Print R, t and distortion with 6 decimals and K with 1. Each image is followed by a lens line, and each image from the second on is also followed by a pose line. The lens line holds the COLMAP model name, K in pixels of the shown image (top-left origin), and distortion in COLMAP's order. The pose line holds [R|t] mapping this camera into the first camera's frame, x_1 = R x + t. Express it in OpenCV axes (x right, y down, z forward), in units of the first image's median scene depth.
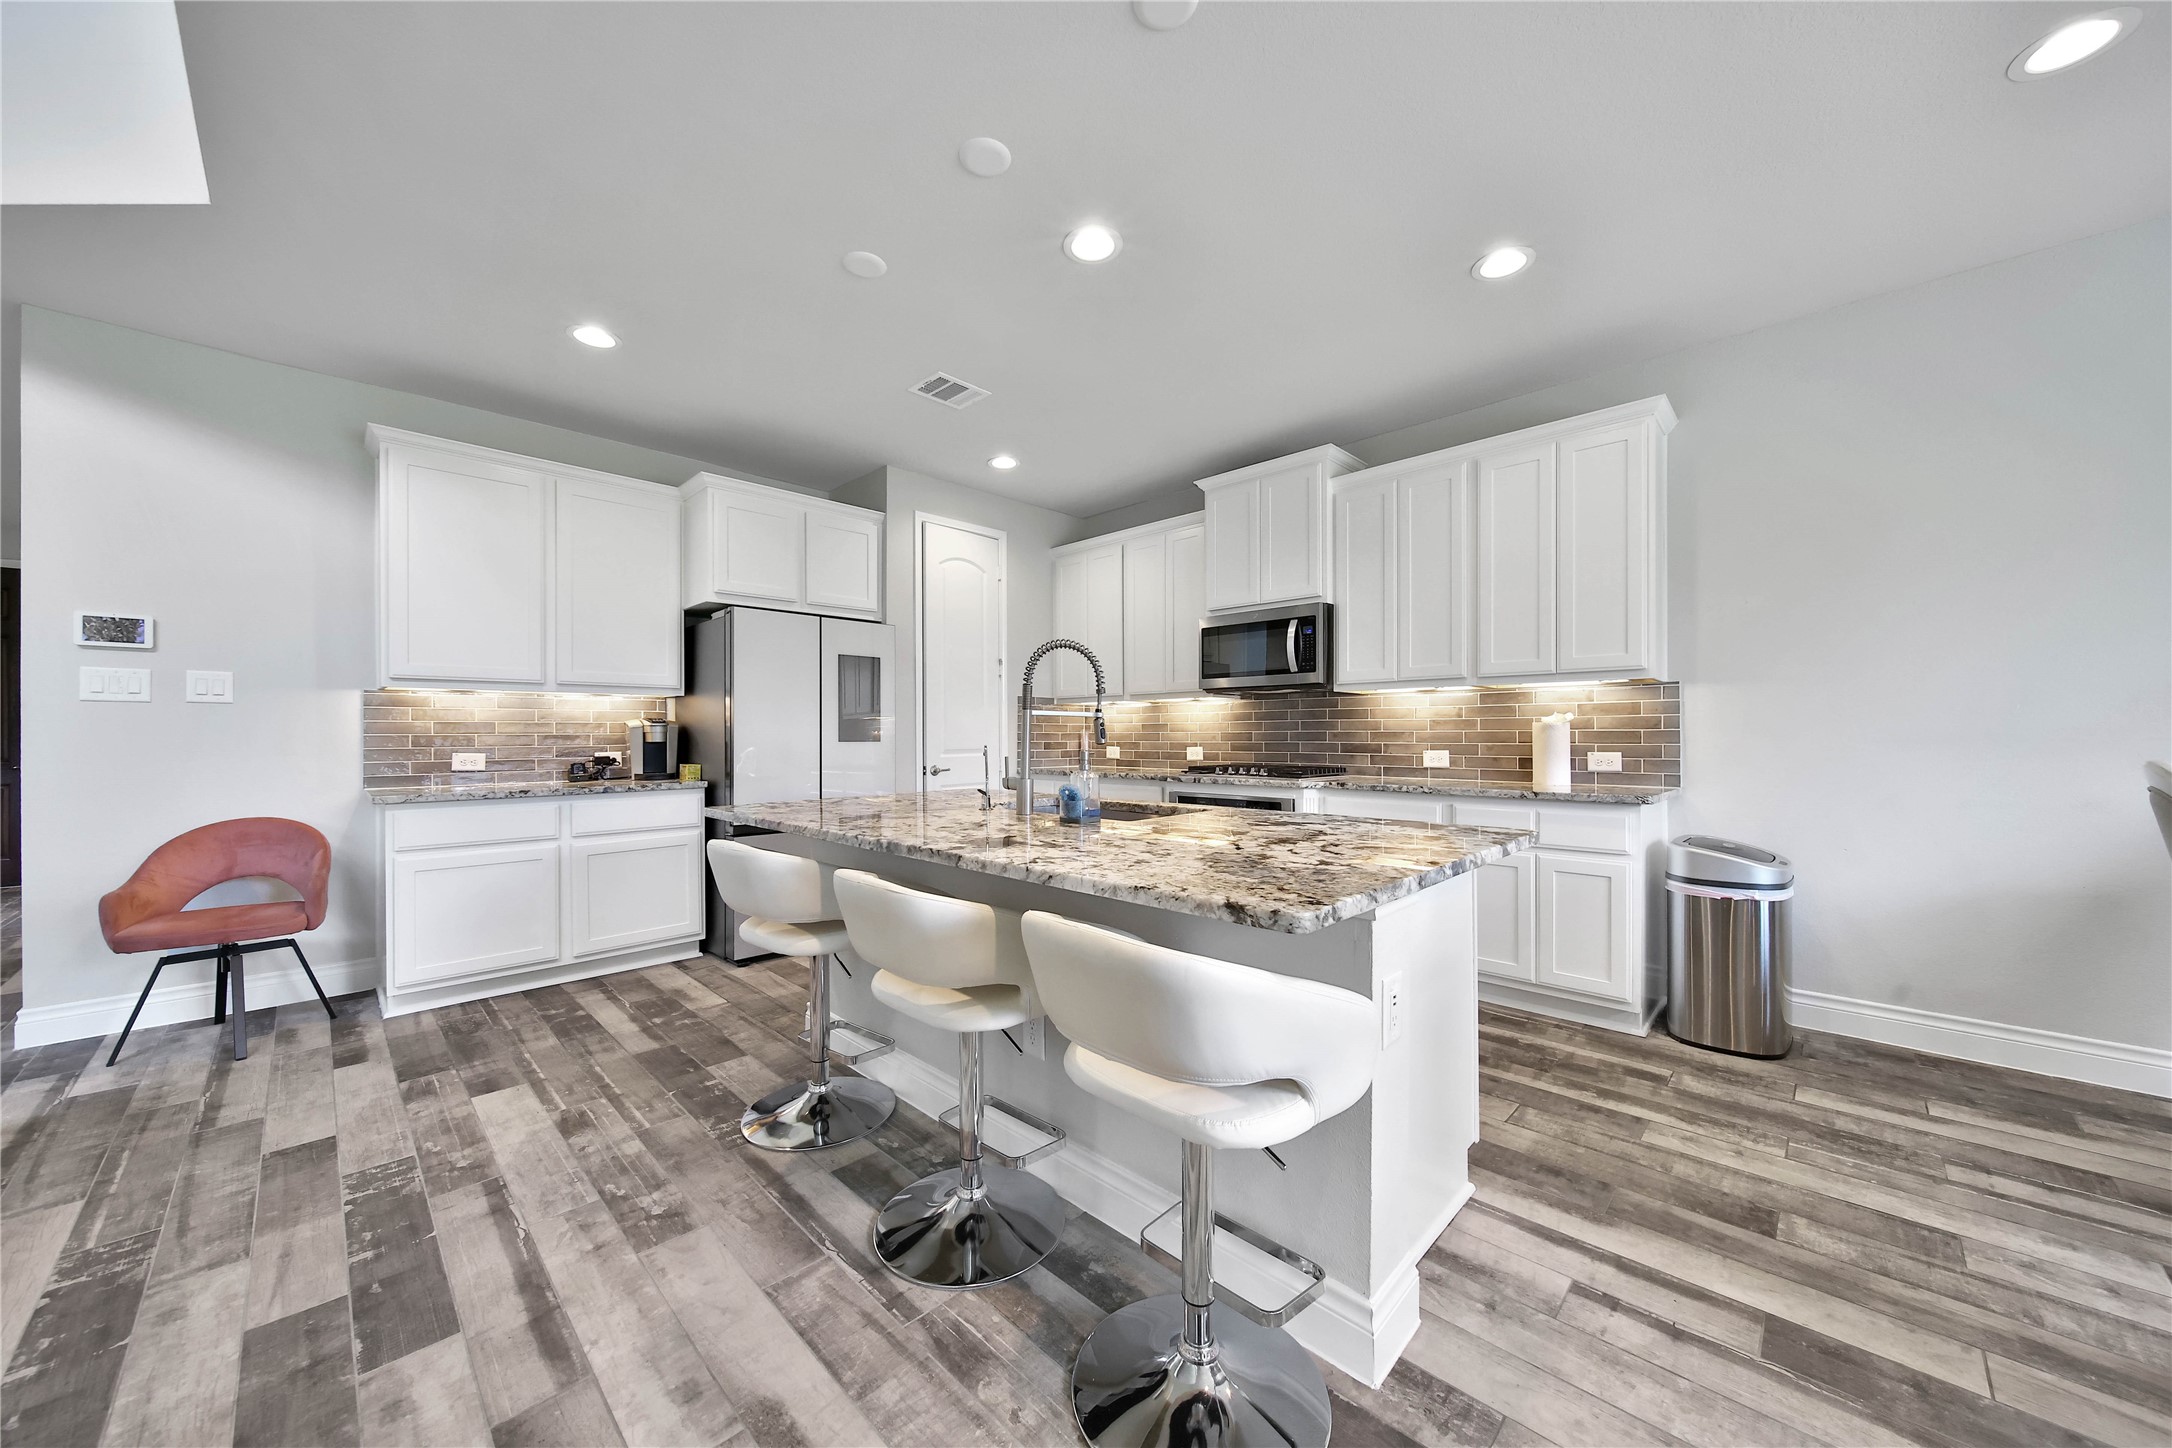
lens RADIAL K [[775.3, 0, 1081.1], [0, 775.3, 718.6], [0, 0, 1]] dist [-0.004854, -0.000410]
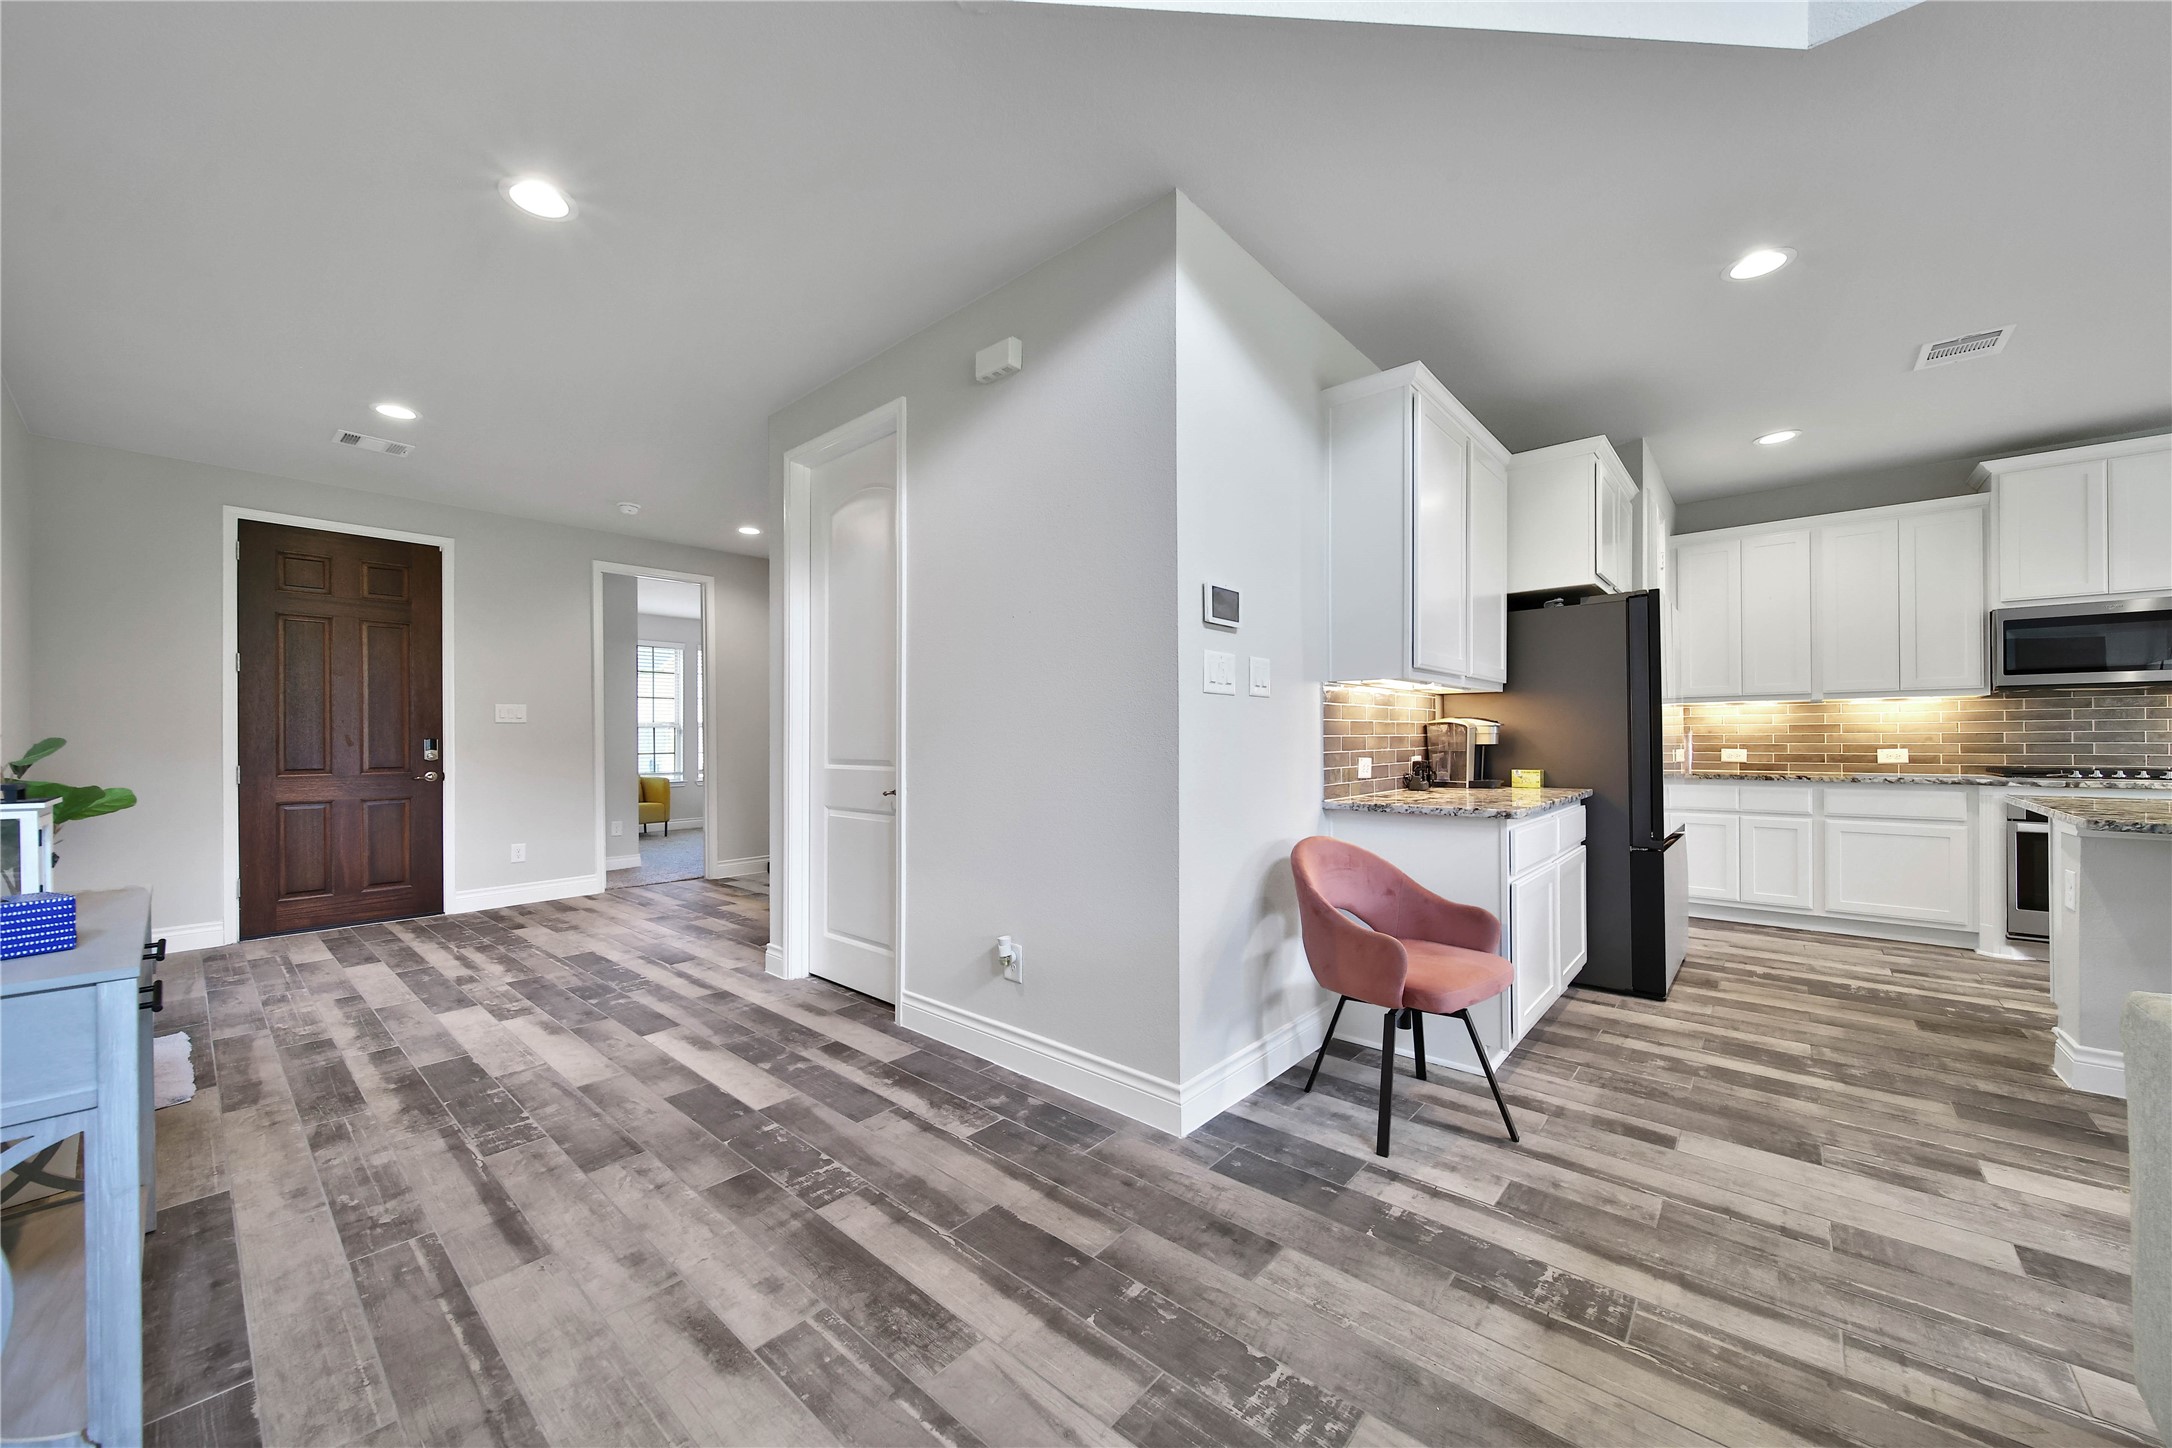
lens RADIAL K [[778.8, 0, 1076.9], [0, 778.8, 741.9], [0, 0, 1]] dist [0.000096, -0.000592]
pose [[0.998317, -0.002804, 0.057924, -1.517515], [0.001577, 0.999773, 0.021231, 0.010737], [-0.057970, -0.021104, 0.998095, 0.217607]]
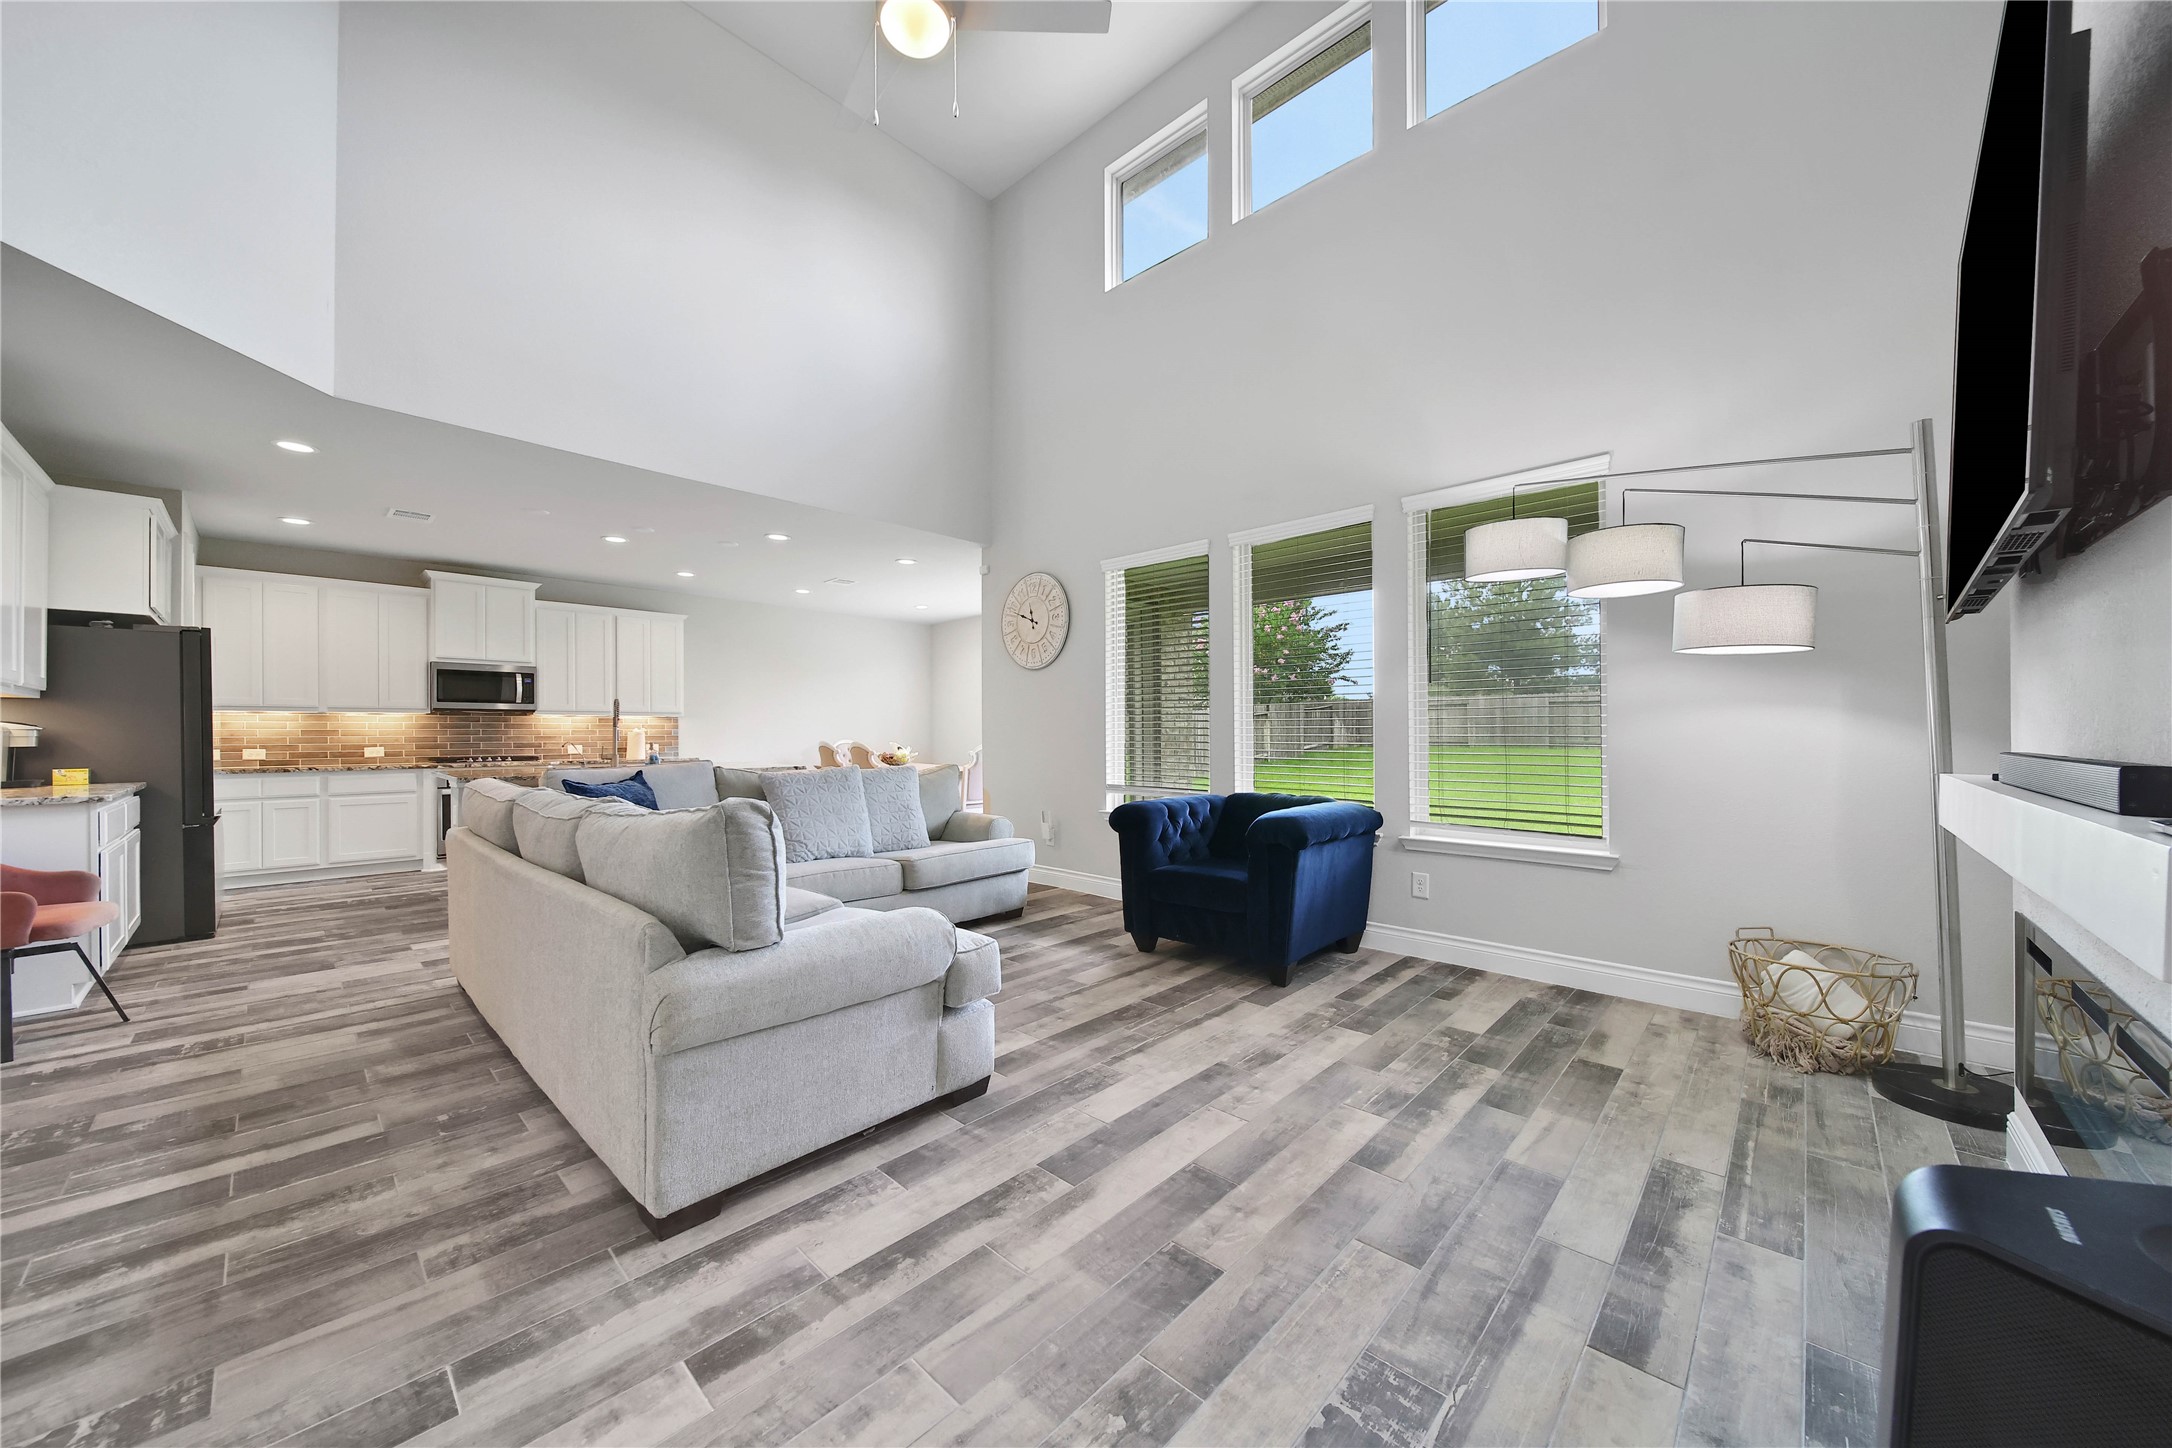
lens RADIAL K [[795.3, 0, 1095.5], [0, 795.3, 726.6], [0, 0, 1]] dist [0.000891, -0.001917]
pose [[-0.029920, 0.011279, 0.999489, -2.211523], [-0.014060, 0.999833, -0.011704, -0.002921], [-0.999453, -0.014403, -0.029757, -0.383612]]
